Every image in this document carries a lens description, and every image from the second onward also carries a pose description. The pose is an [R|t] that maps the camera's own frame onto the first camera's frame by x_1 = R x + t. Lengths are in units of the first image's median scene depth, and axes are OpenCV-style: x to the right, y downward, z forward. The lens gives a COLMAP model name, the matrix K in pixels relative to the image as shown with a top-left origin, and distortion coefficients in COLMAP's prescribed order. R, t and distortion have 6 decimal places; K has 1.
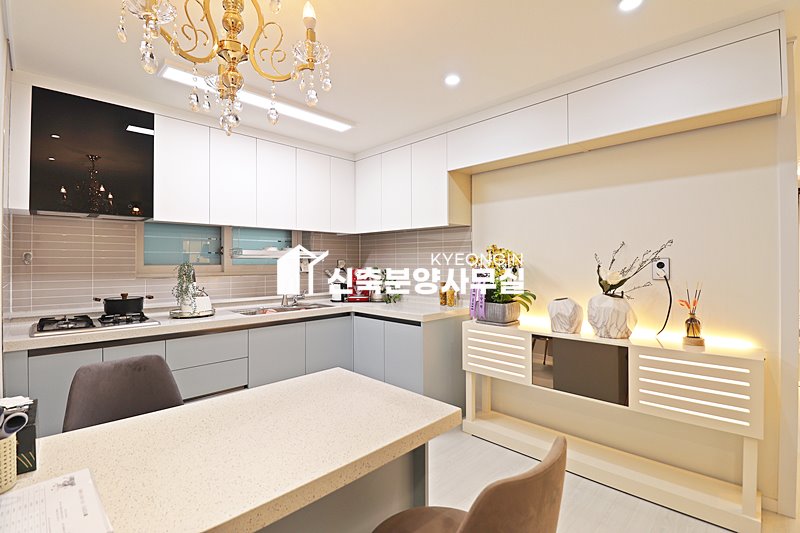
lens RADIAL K [[368.2, 0, 401.2], [0, 368.2, 258.6], [0, 0, 1]] dist [0.000833, -0.014584]
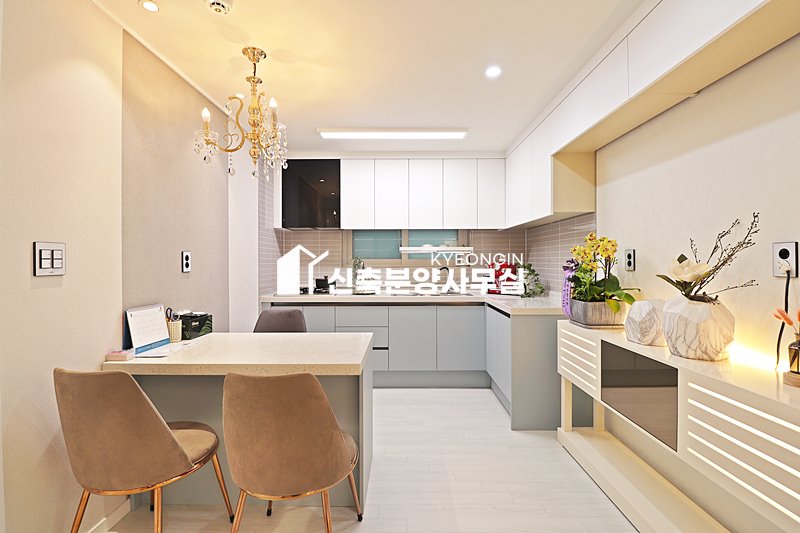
lens RADIAL K [[368.2, 0, 401.2], [0, 368.2, 258.6], [0, 0, 1]] dist [0.000833, -0.014584]
pose [[0.700892, -0.003944, -0.713257, 0.570408], [0.007025, 0.999974, 0.001374, 0.017860], [0.713233, -0.005974, 0.700901, 0.096042]]
